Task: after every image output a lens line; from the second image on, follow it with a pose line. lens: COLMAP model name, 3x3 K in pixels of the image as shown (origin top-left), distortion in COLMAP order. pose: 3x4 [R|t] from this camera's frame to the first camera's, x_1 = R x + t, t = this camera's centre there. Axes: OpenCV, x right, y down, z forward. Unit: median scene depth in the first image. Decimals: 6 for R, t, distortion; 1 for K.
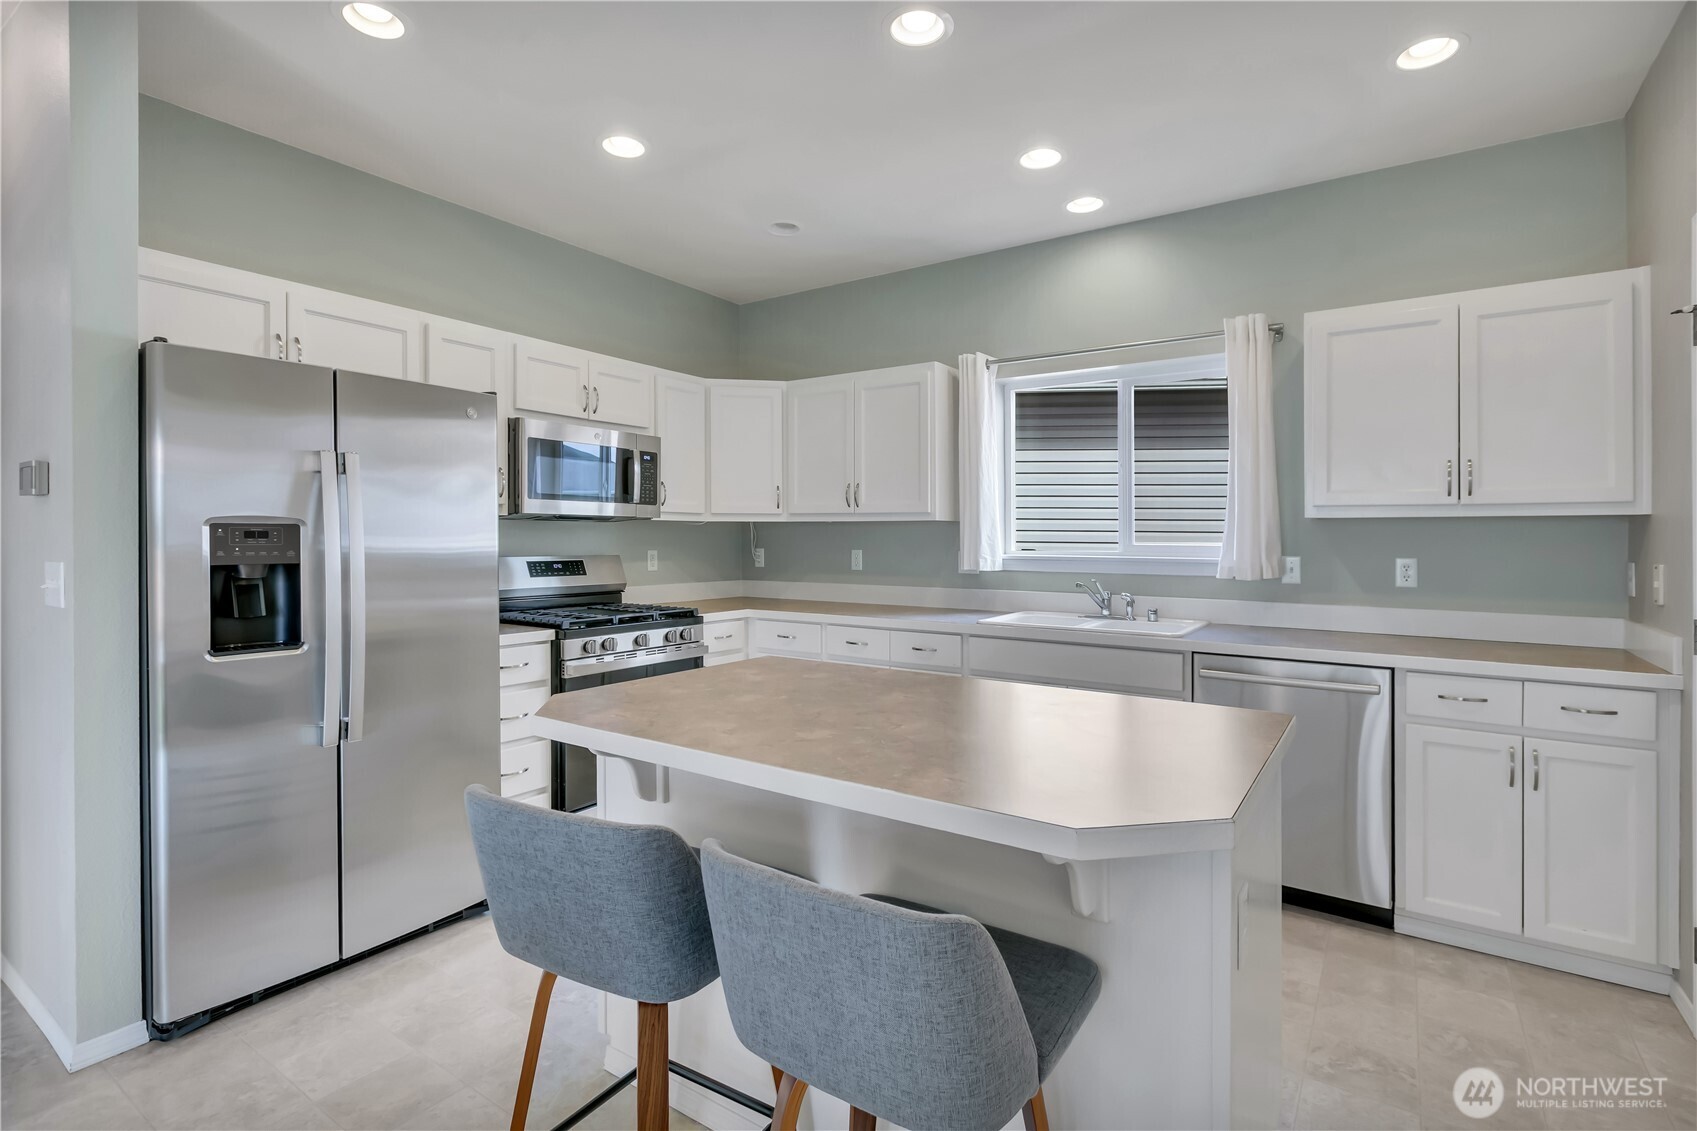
lens RADIAL K [[790.2, 0, 853.2], [0, 790.2, 561.1], [0, 0, 1]] dist [-0.001091, 0.000494]
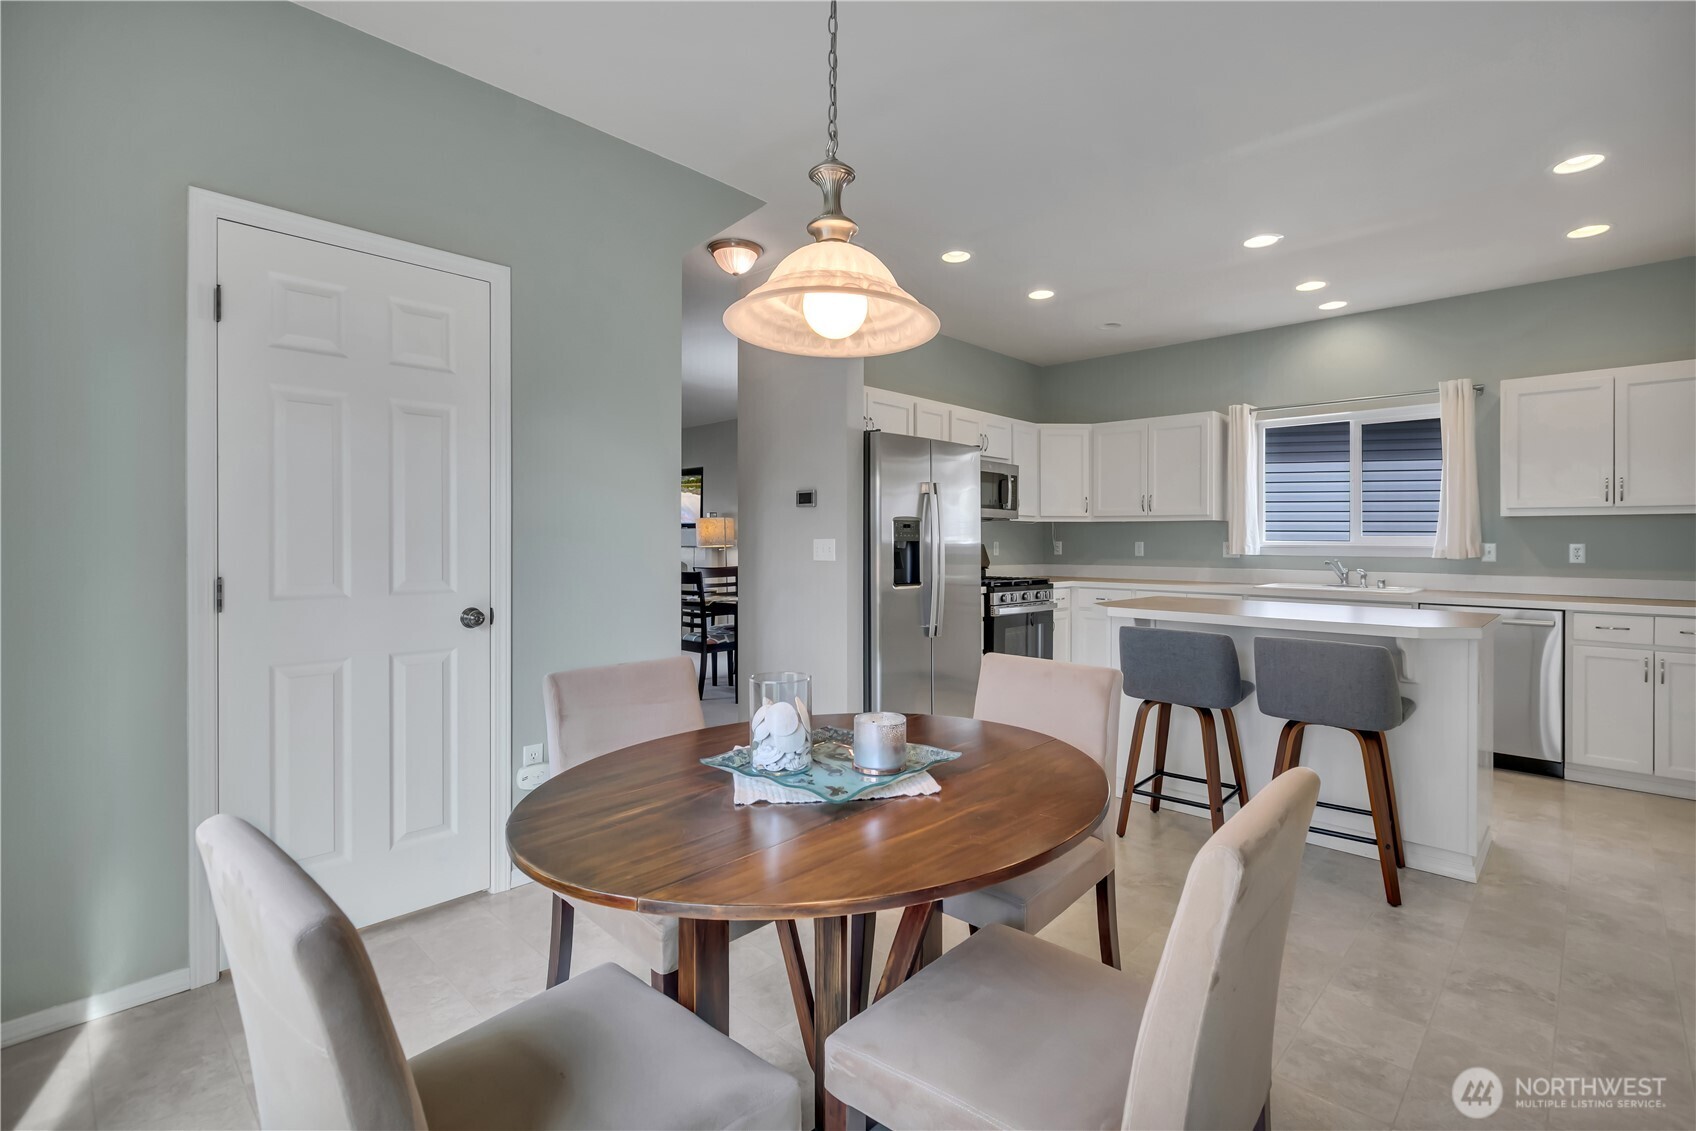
lens RADIAL K [[773.5, 0, 848.0], [0, 773.5, 565.5], [0, 0, 1]] dist [-0.004217, -0.001152]
pose [[0.985805, 0.006061, -0.167786, -0.366997], [-0.006333, 0.999979, -0.001086, 0.043631], [0.167776, 0.002133, 0.985823, -0.591333]]
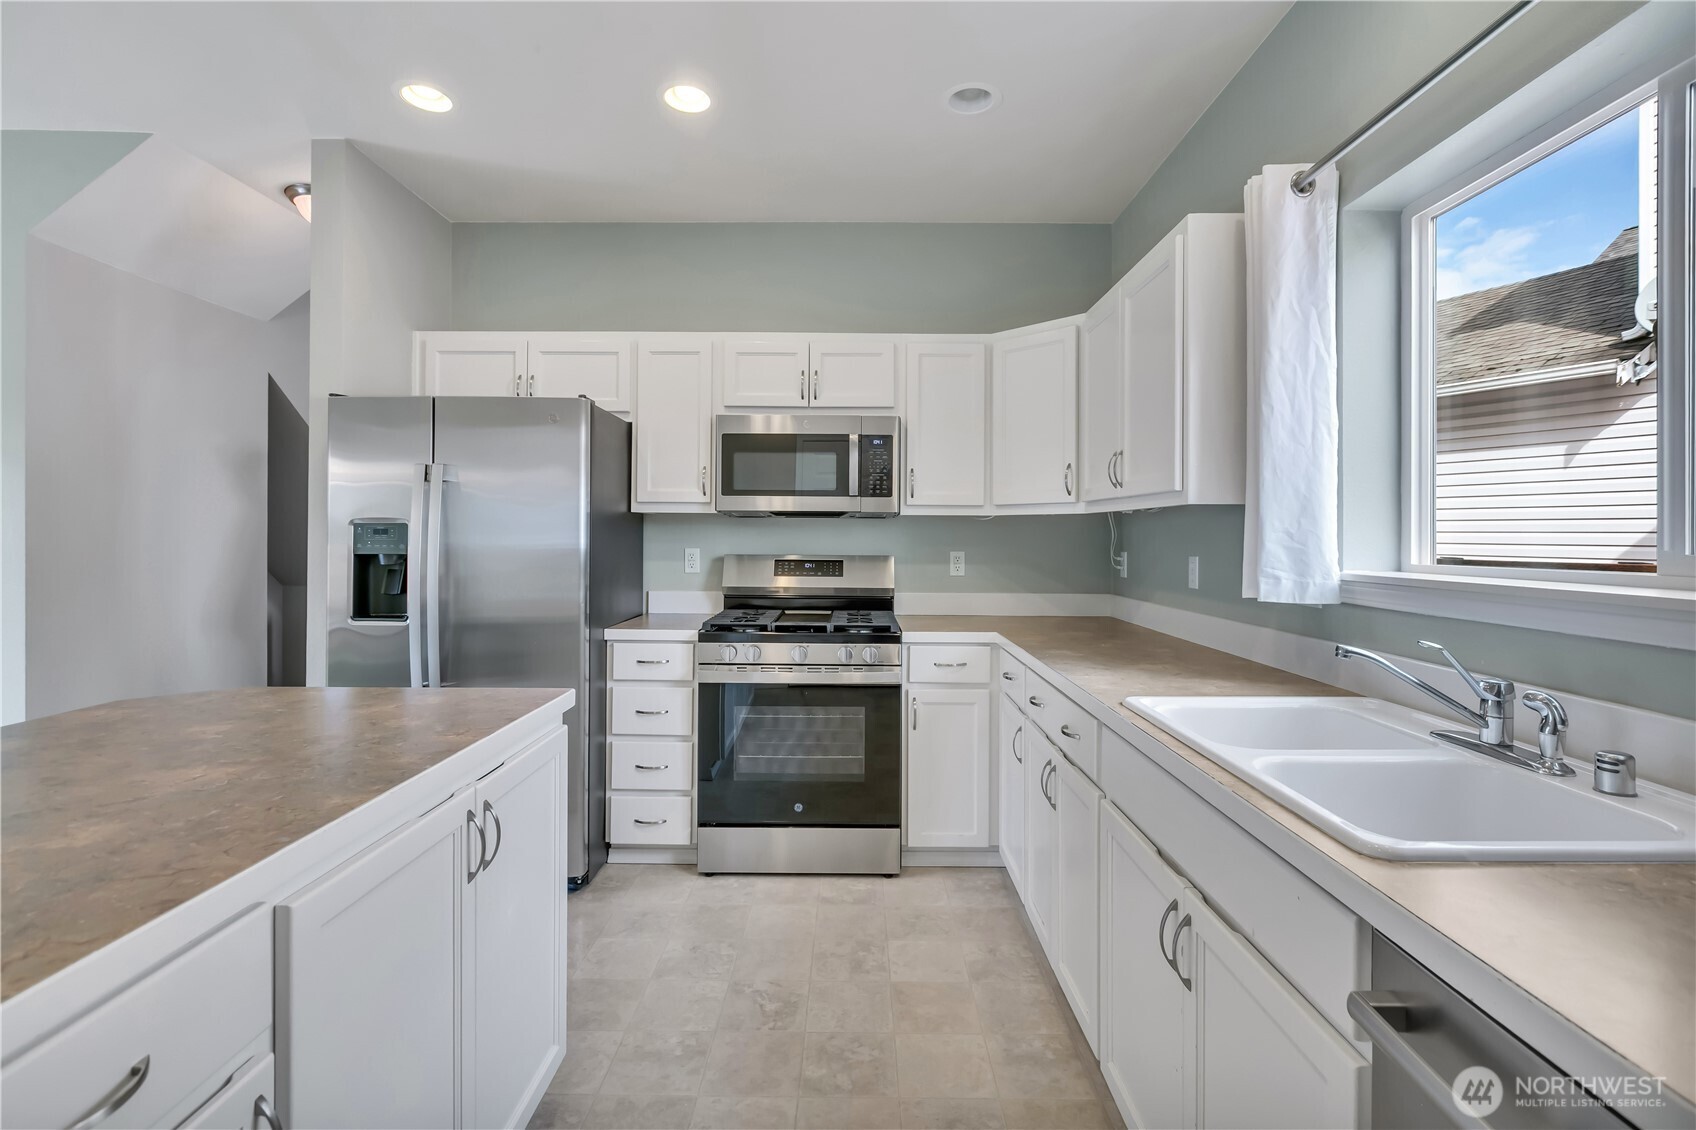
lens RADIAL K [[781.7, 0, 857.1], [0, 781.7, 547.7], [0, 0, 1]] dist [0.002547, 0.000228]
pose [[0.563121, 0.012597, -0.826278, 0.490735], [-0.027440, 0.999617, -0.003461, -0.015384], [0.825919, 0.024622, 0.563251, 0.587452]]
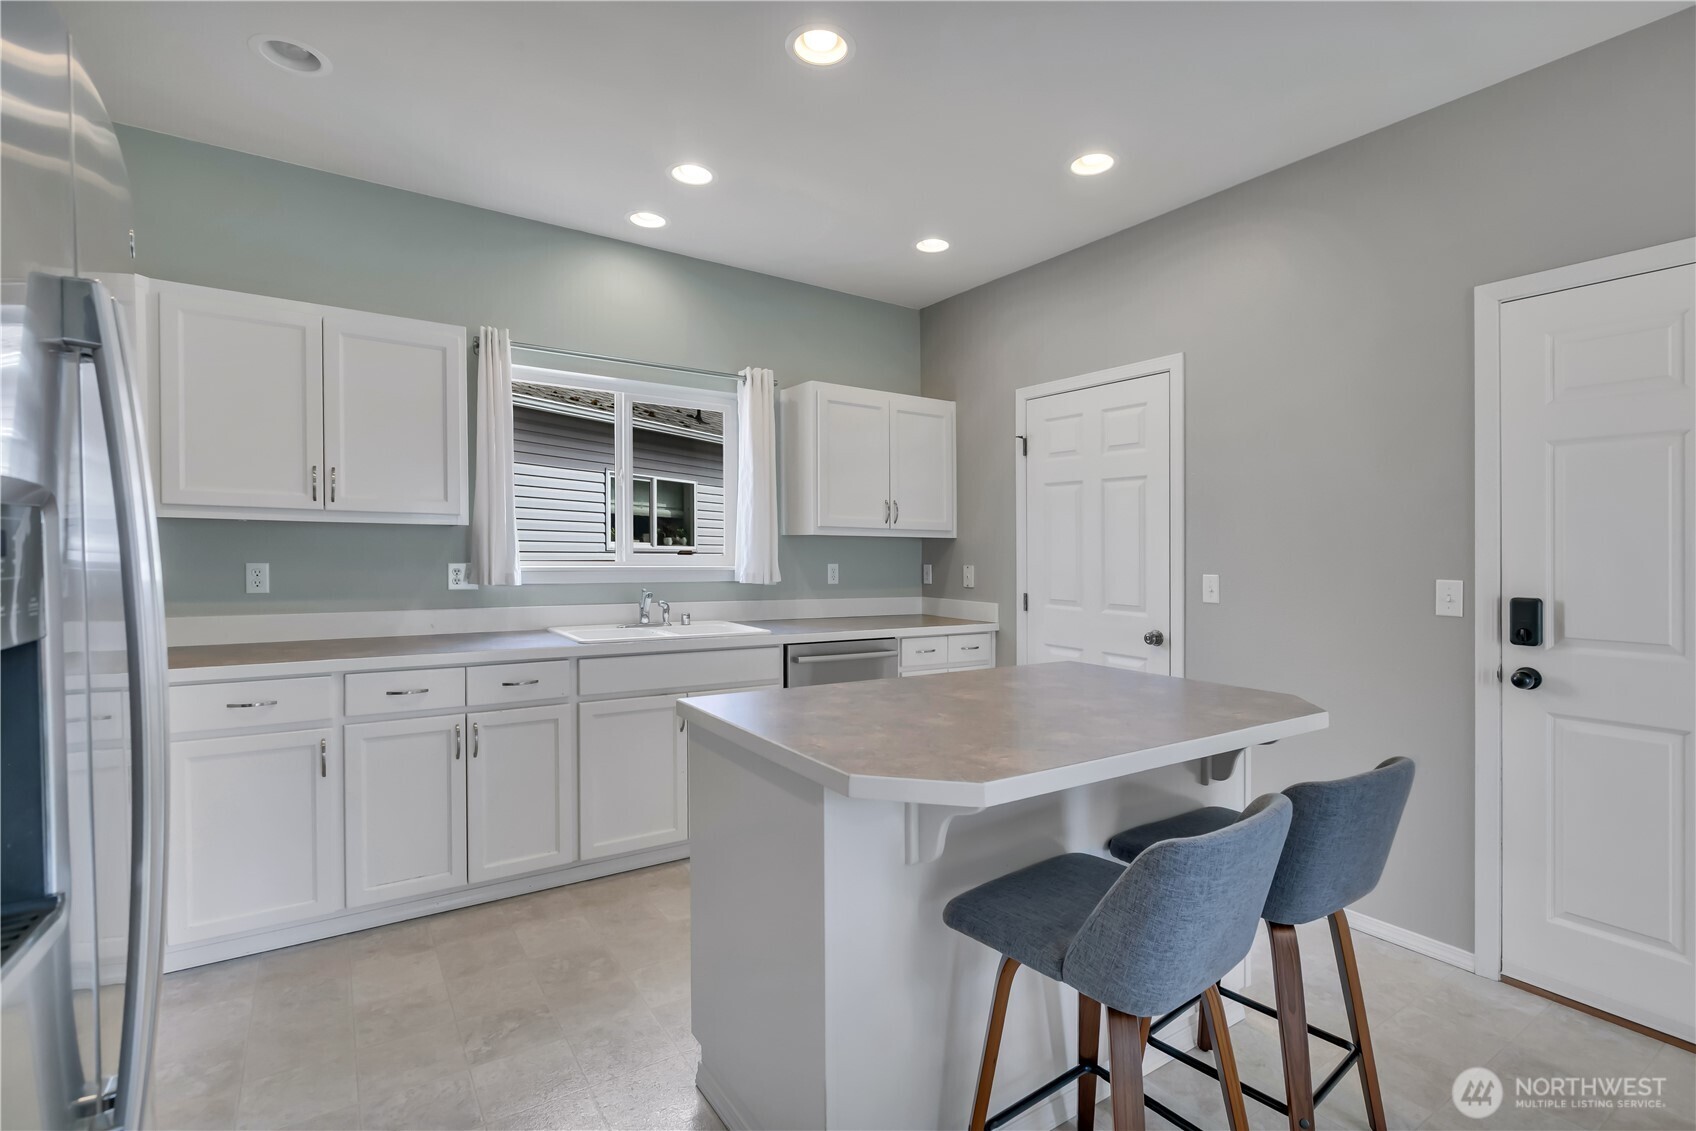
lens RADIAL K [[795.3, 0, 852.4], [0, 795.3, 559.9], [0, 0, 1]] dist [0.011077, 0.000266]
pose [[0.368963, -0.009568, 0.929395, -0.584494], [0.017208, 0.999846, 0.003462, -0.014064], [-0.929285, 0.014716, 0.369071, 0.395494]]
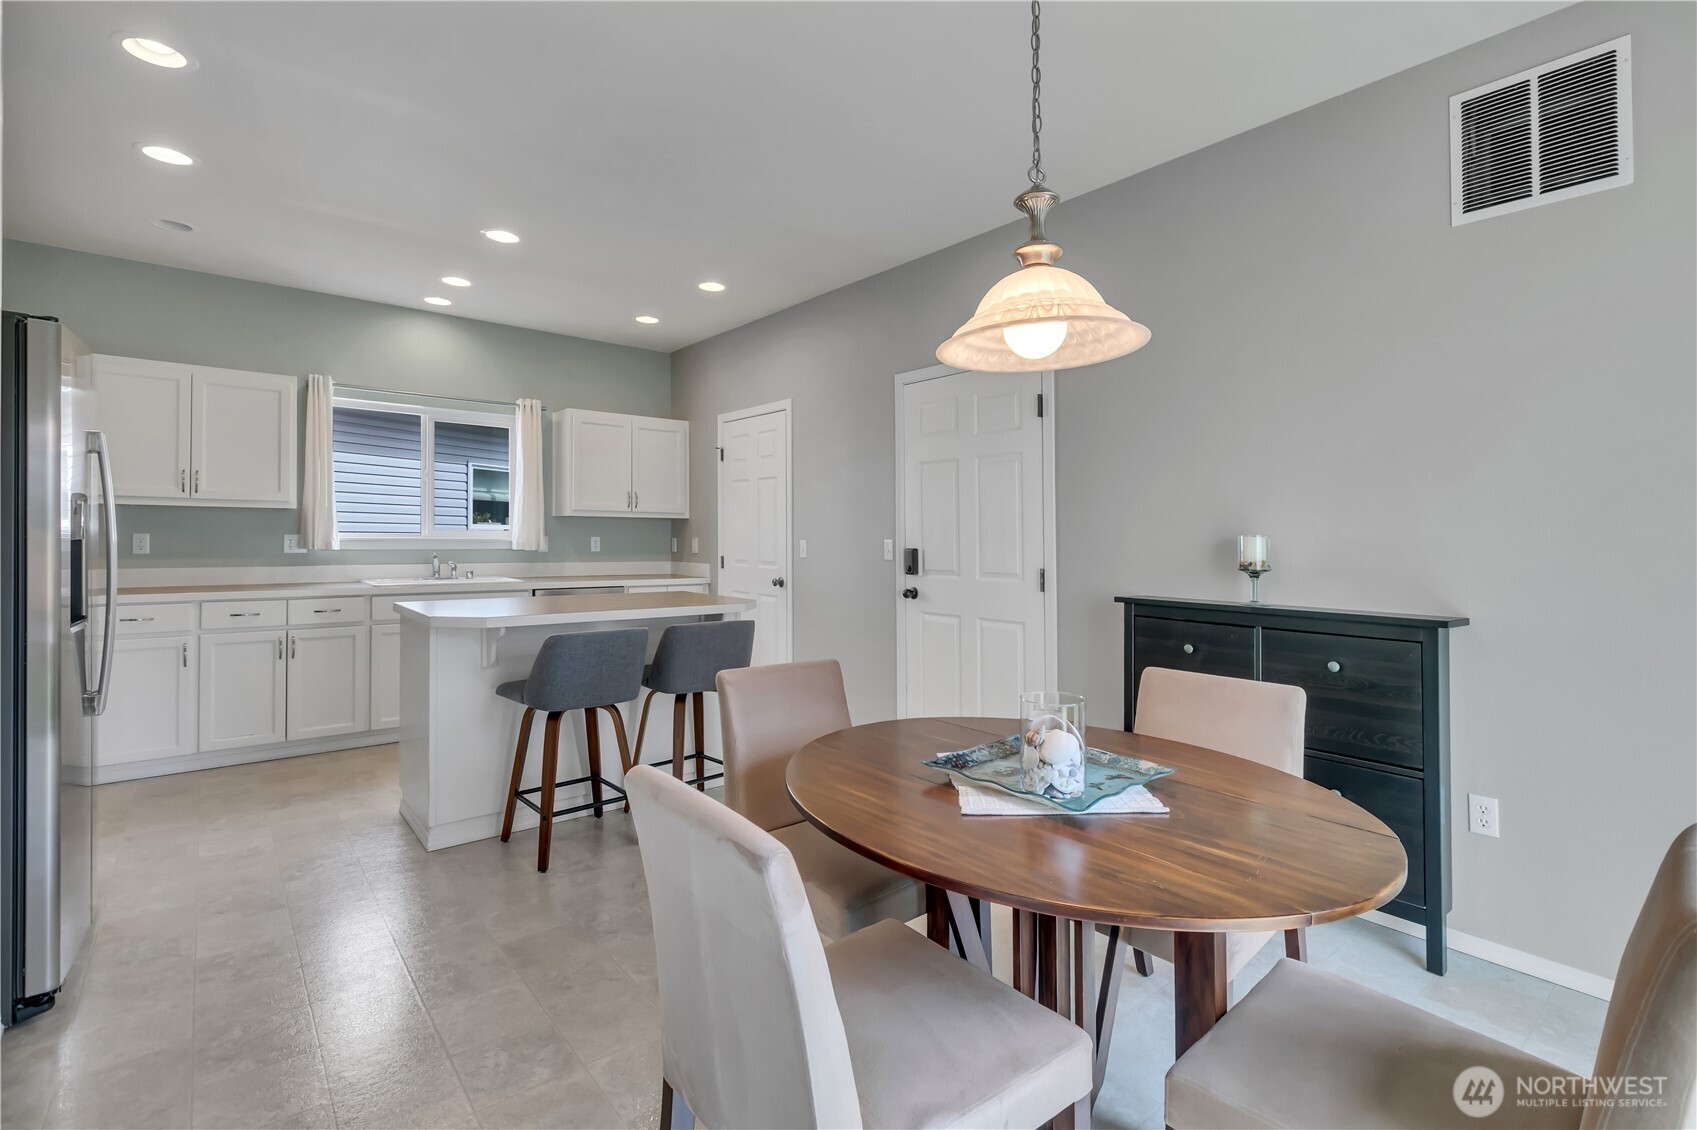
lens RADIAL K [[785.7, 0, 862.0], [0, 785.7, 520.5], [0, 0, 1]] dist [0.009928, -0.000307]
pose [[0.267967, 0.019423, 0.963232, -0.946250], [0.021219, 0.999435, -0.026056, 0.018852], [-0.963194, 0.027421, 0.267403, -0.163714]]
